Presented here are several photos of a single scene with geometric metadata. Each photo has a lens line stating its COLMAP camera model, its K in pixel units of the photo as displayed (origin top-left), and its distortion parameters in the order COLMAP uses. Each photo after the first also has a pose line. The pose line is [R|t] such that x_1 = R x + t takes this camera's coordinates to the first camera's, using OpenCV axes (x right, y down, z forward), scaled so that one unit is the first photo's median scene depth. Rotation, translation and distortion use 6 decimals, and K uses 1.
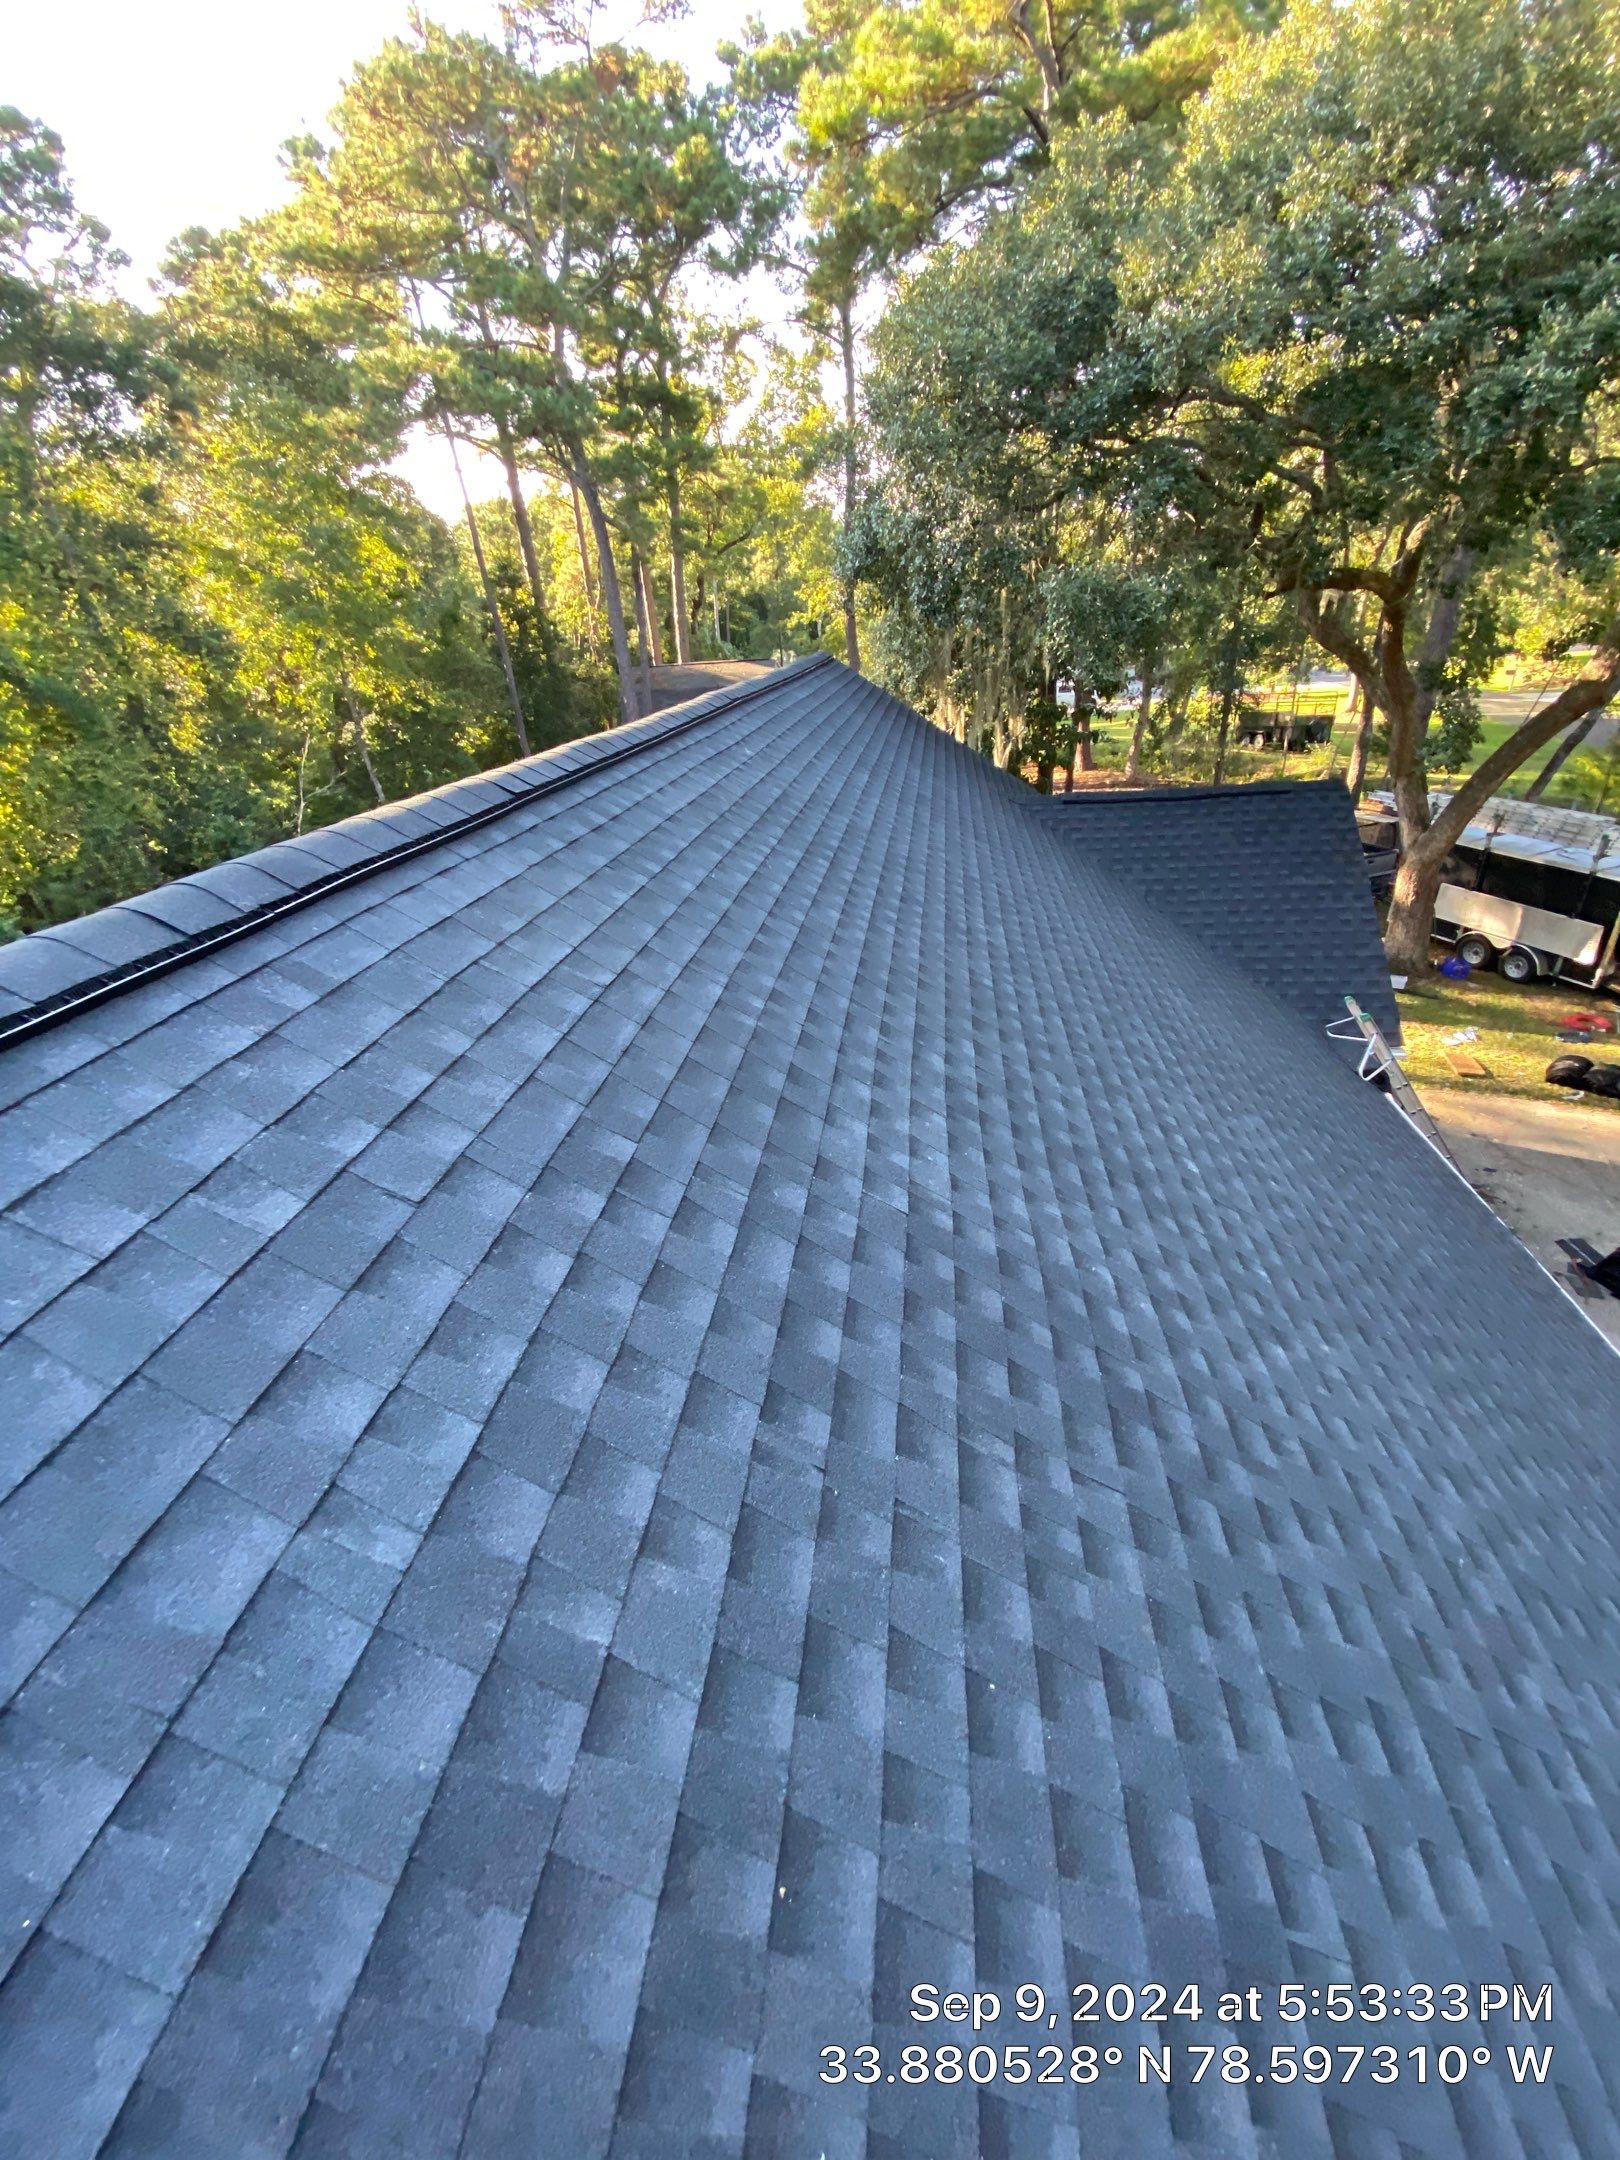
lens RADIAL K [[885.2, 0, 799.6], [0, 885.2, 1079.6], [0, 0, 1]] dist [0.012535, -0.016480]
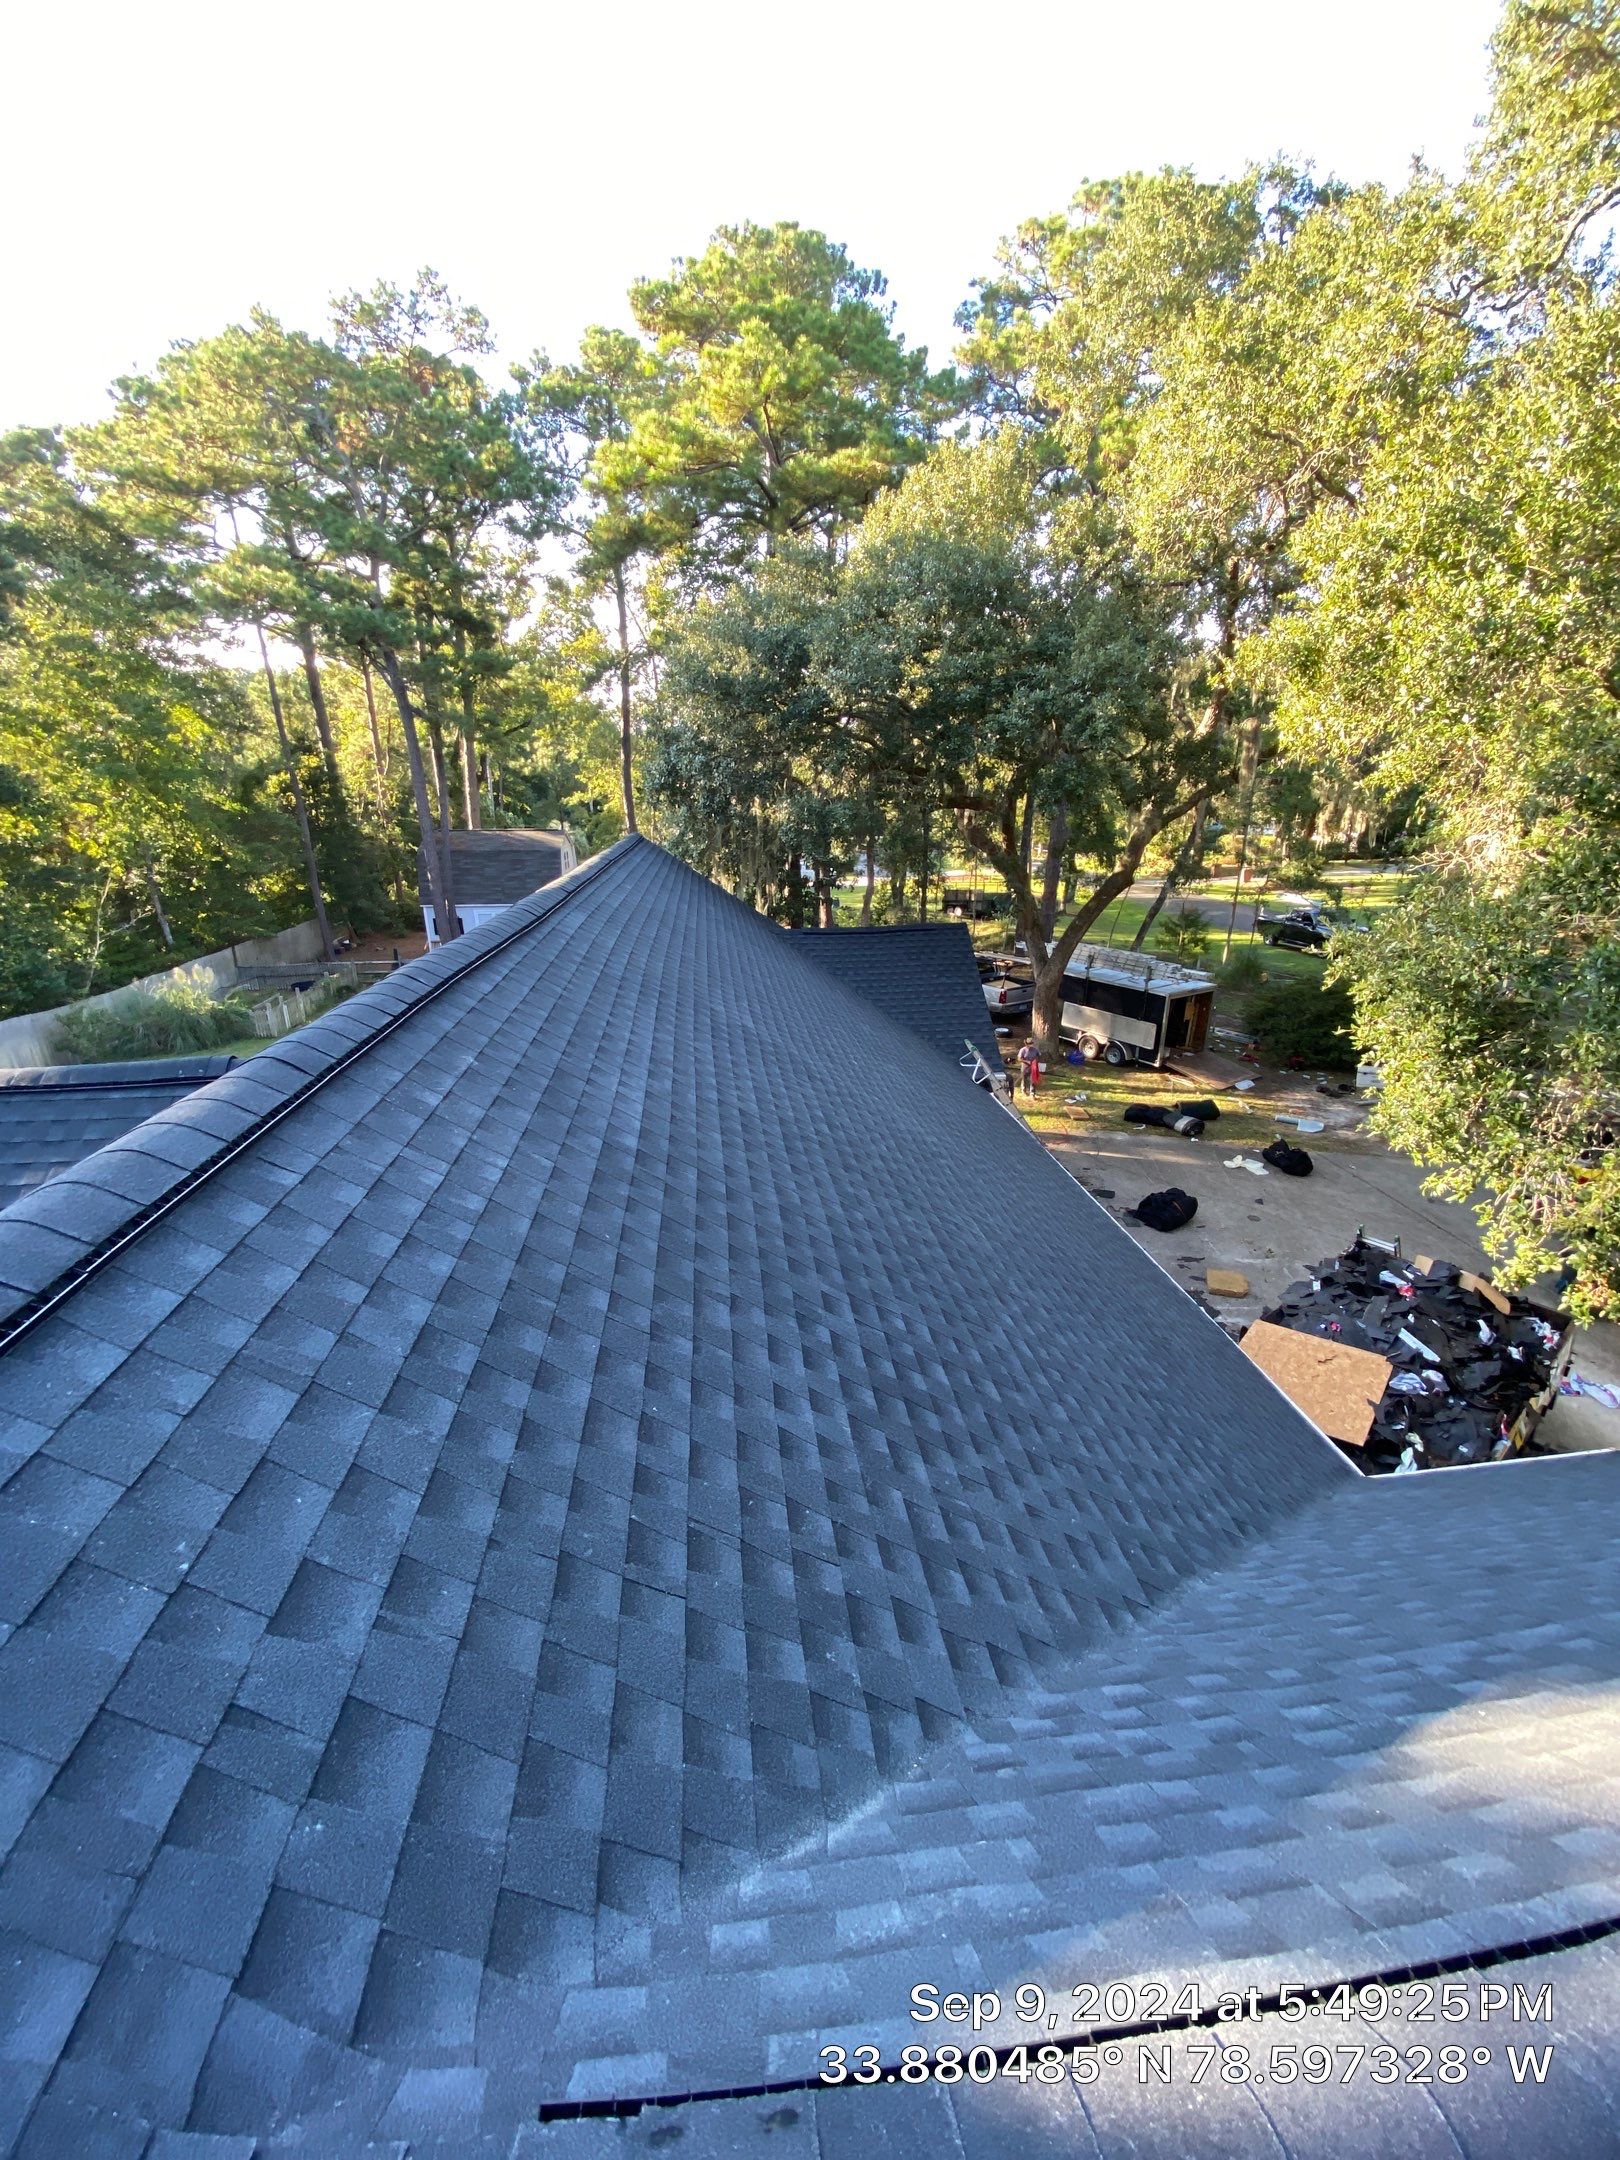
lens RADIAL K [[885.2, 0, 799.6], [0, 885.2, 1079.6], [0, 0, 1]] dist [0.012535, -0.016480]
pose [[0.968006, -0.022577, 0.249911, -0.032852], [0.065024, 0.984493, -0.162927, 0.061543], [-0.242357, 0.173964, 0.954463, -0.139506]]
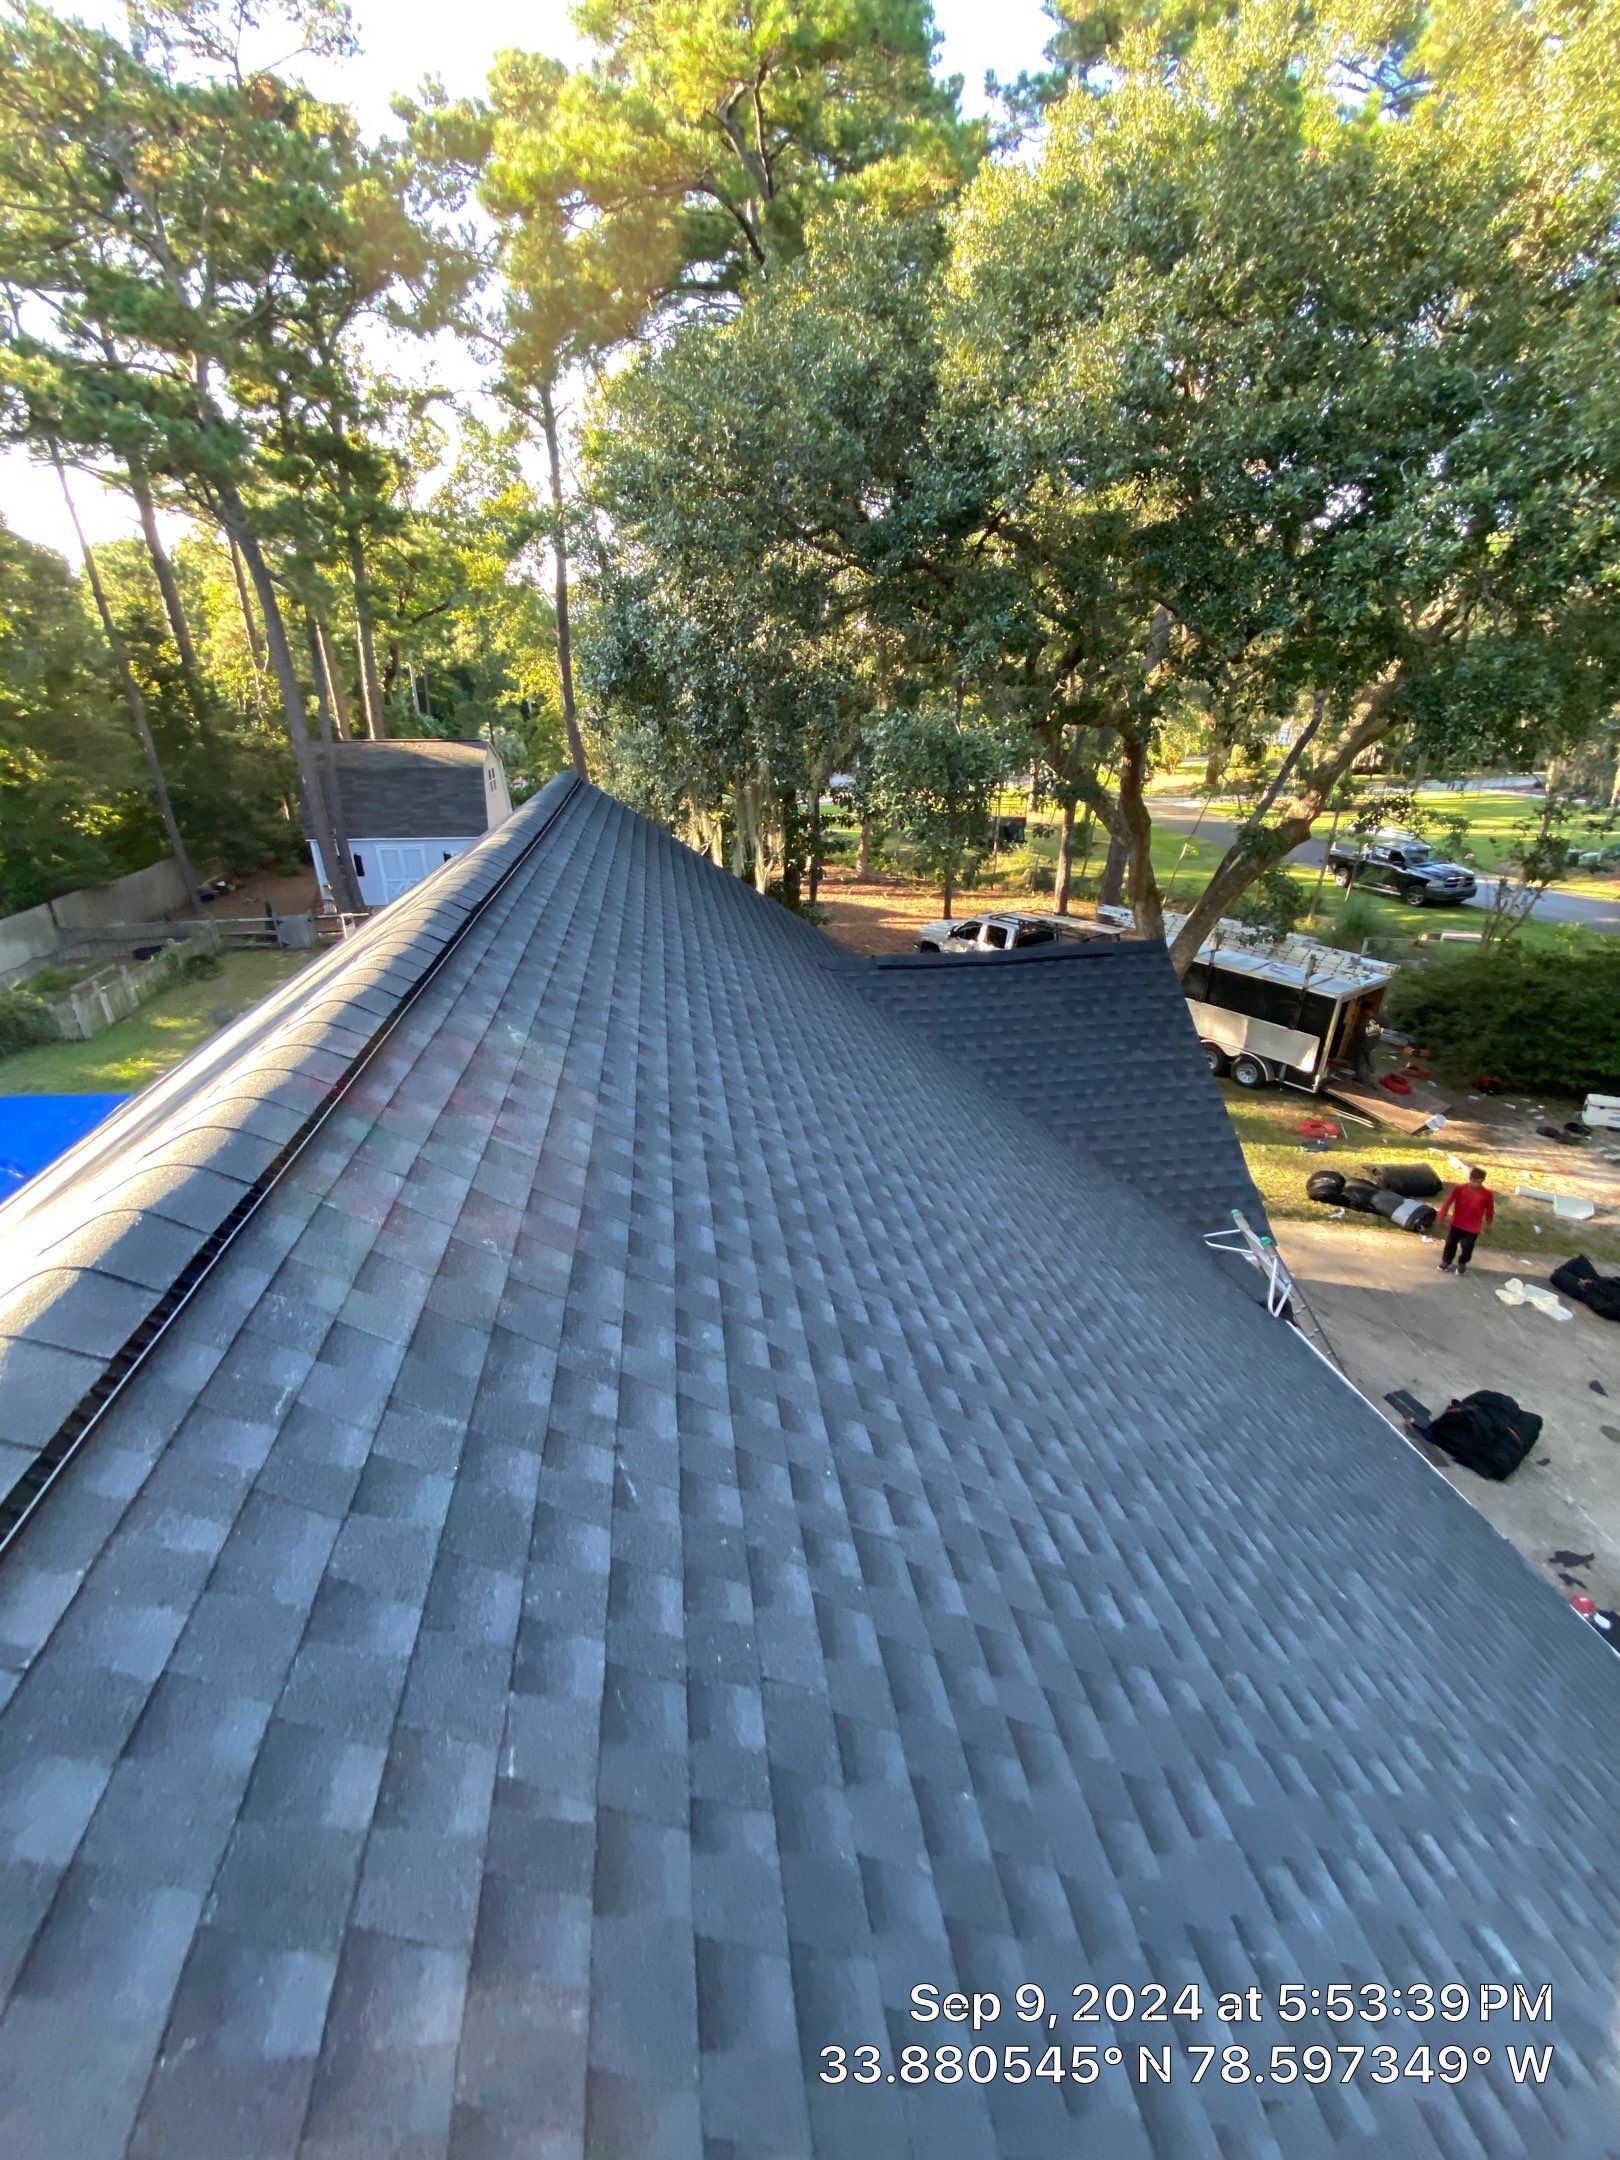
lens RADIAL K [[893.6, 0, 801.2], [0, 893.6, 1081.3], [0, 0, 1]] dist [0.009146, -0.015945]
pose [[0.954912, -0.057600, 0.291246, -0.009304], [0.079402, 0.994812, -0.063592, -0.055253], [-0.286072, 0.083851, 0.954532, 0.077612]]
